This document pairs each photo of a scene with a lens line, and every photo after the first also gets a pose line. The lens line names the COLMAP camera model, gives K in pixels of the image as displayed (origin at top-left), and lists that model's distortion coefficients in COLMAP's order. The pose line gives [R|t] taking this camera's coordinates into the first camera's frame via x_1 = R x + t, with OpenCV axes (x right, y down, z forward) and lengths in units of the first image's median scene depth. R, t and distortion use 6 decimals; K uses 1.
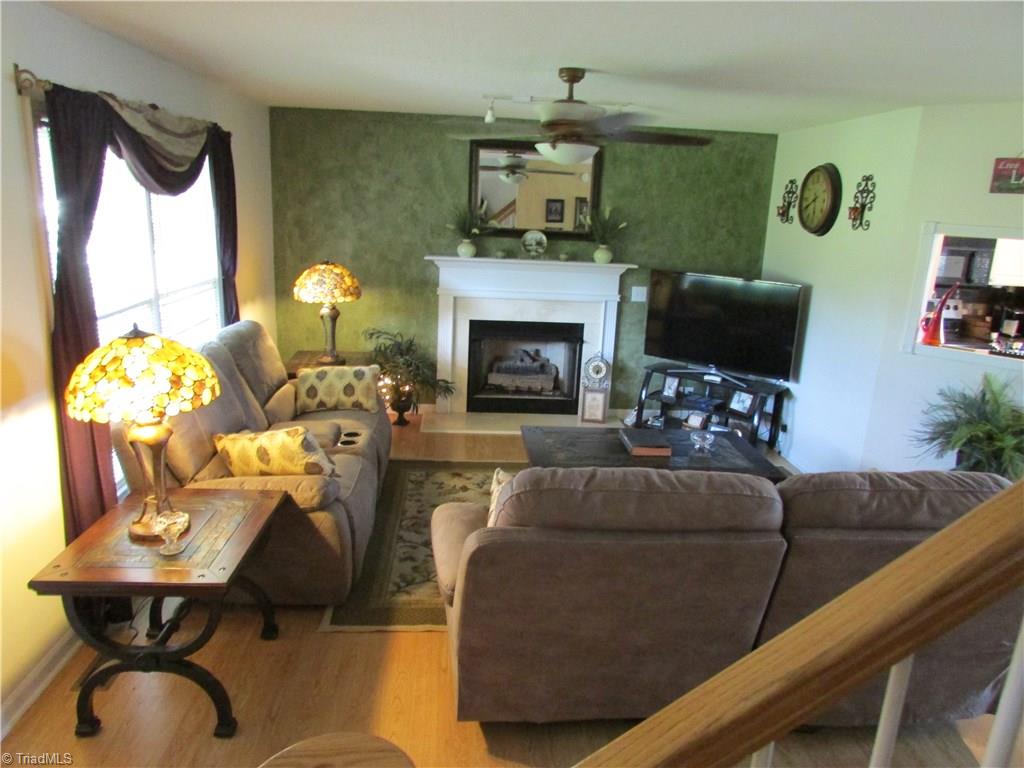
lens RADIAL K [[733.8, 0, 511.1], [0, 733.8, 379.7], [0, 0, 1]] dist [-0.017144, -0.003632]
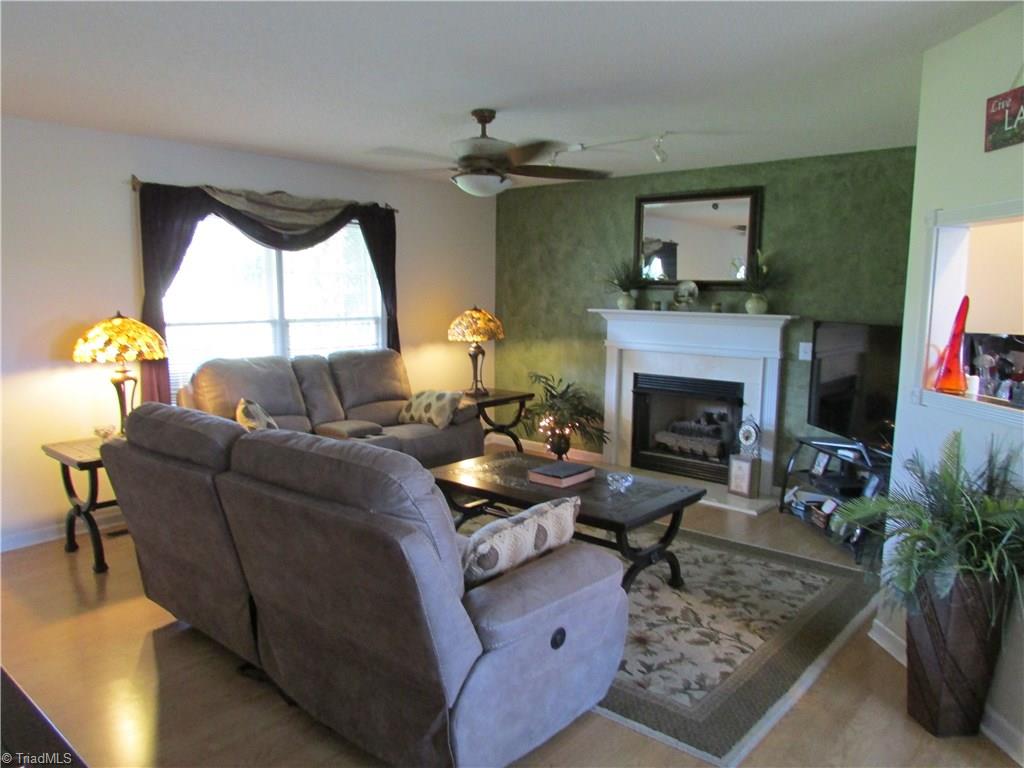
lens RADIAL K [[733.8, 0, 506.4], [0, 733.8, 386.9], [0, 0, 1]] dist [-0.017144, -0.003632]
pose [[0.700598, 0.056679, -0.711302, 0.547649], [-0.149907, 0.986285, -0.069060, 0.033489], [0.697632, 0.155012, 0.699486, 0.187721]]
